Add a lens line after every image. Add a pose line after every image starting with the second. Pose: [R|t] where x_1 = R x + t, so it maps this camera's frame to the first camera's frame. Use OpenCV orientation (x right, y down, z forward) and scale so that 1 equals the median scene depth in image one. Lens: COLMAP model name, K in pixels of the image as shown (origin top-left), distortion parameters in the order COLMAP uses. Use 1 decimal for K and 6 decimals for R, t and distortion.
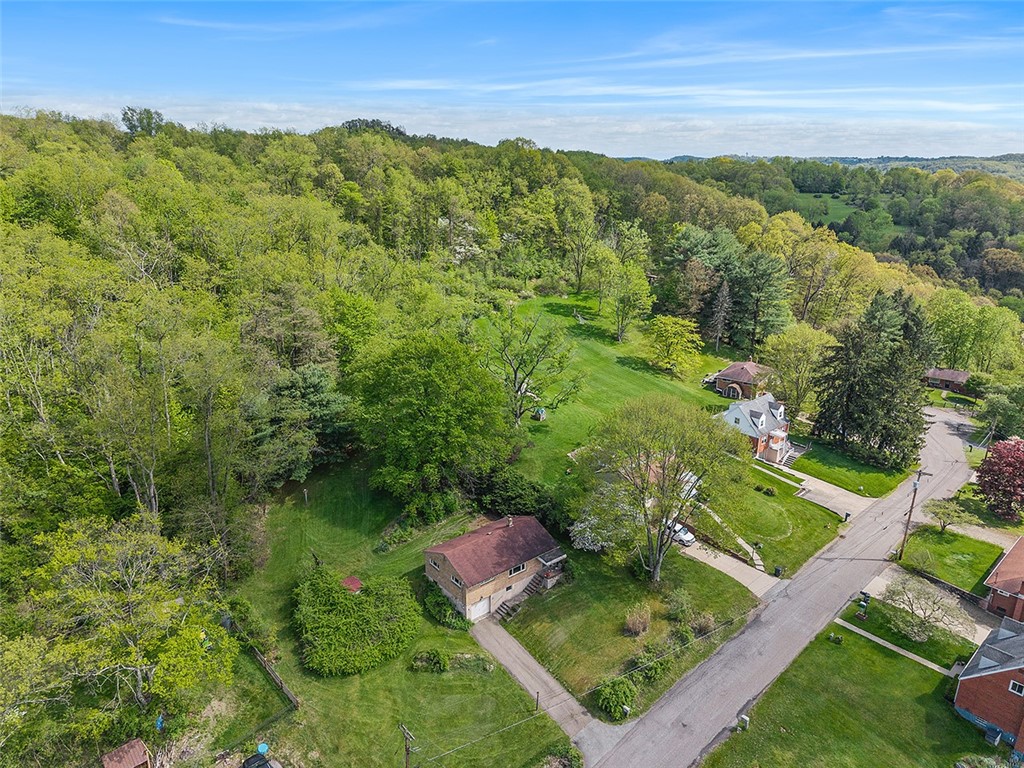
lens RADIAL K [[684.2, 0, 512.0], [0, 684.2, 384.0], [0, 0, 1]] dist [0.006114, -0.002573]
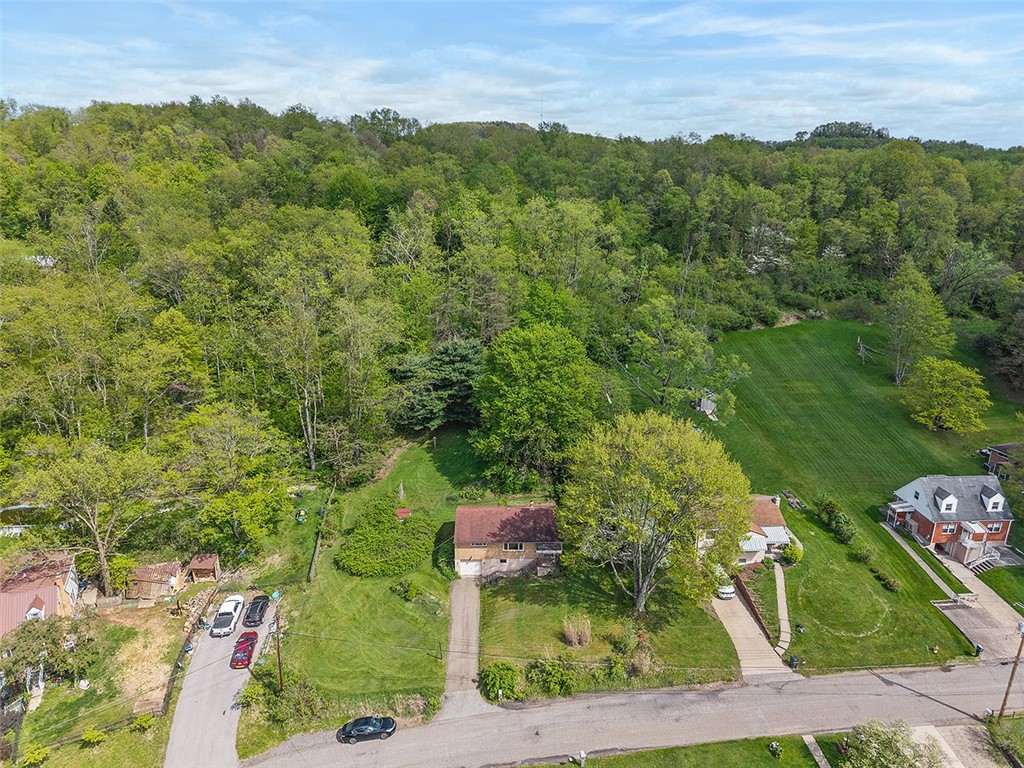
lens RADIAL K [[684.2, 0, 512.0], [0, 684.2, 384.0], [0, 0, 1]] dist [0.006114, -0.002573]
pose [[0.785548, 0.187147, -0.589822, 0.580570], [-0.191919, 0.979852, 0.055295, -0.037512], [0.588287, 0.069761, 0.805638, 0.116571]]
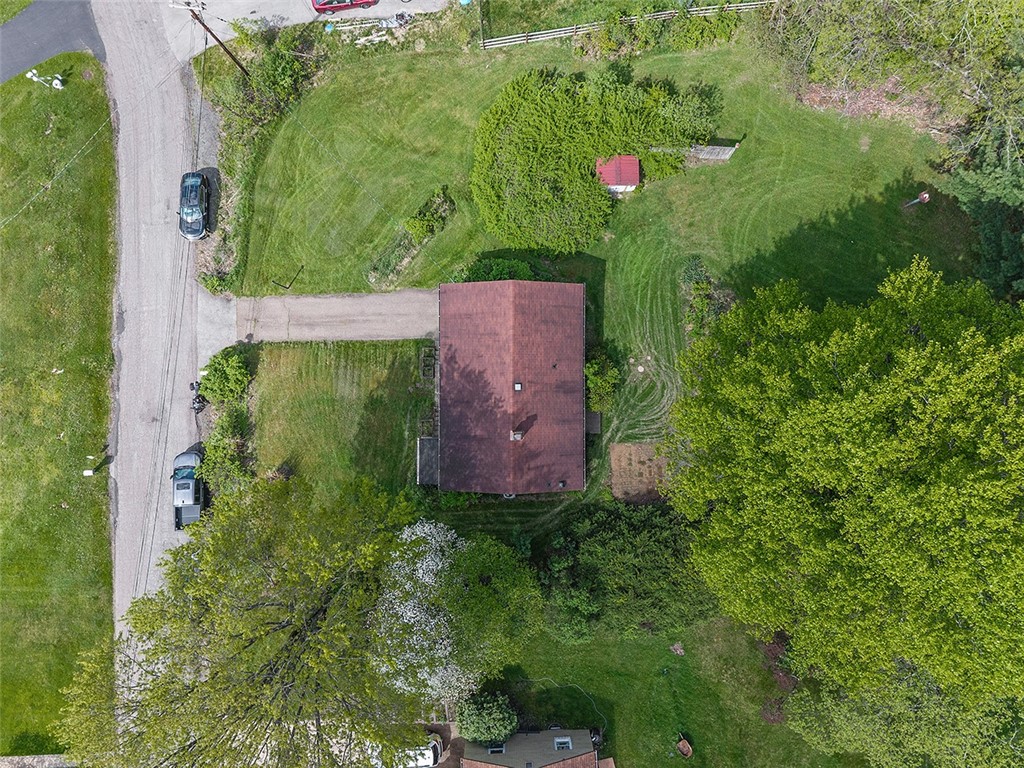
lens RADIAL K [[684.2, 0, 512.0], [0, 684.2, 384.0], [0, 0, 1]] dist [0.006114, -0.002573]
pose [[-0.631240, 0.775587, 0.001225, -0.033447], [-0.232862, -0.191029, 0.953563, -0.277925], [0.739805, 0.601642, 0.301190, 0.847982]]
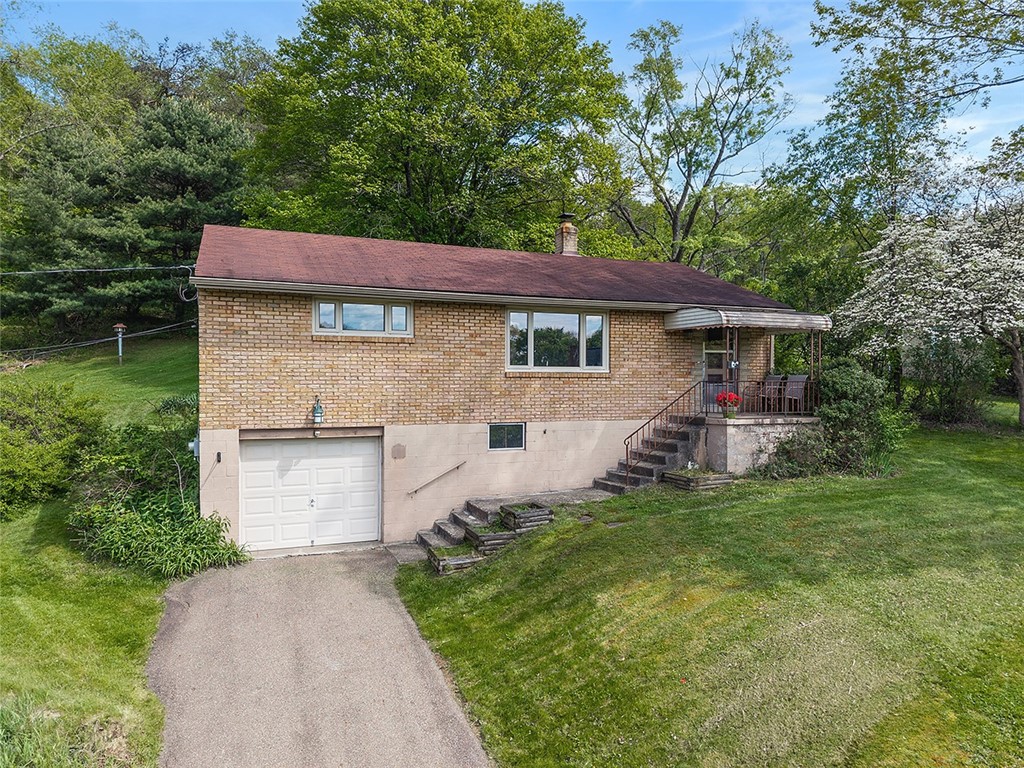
lens RADIAL K [[684.2, 0, 512.0], [0, 684.2, 384.0], [0, 0, 1]] dist [0.006114, -0.002573]
pose [[0.959862, 0.003529, -0.280452, 0.047937], [-0.092739, 0.947672, -0.305478, 0.335739], [0.264698, 0.319225, 0.909962, 0.811754]]
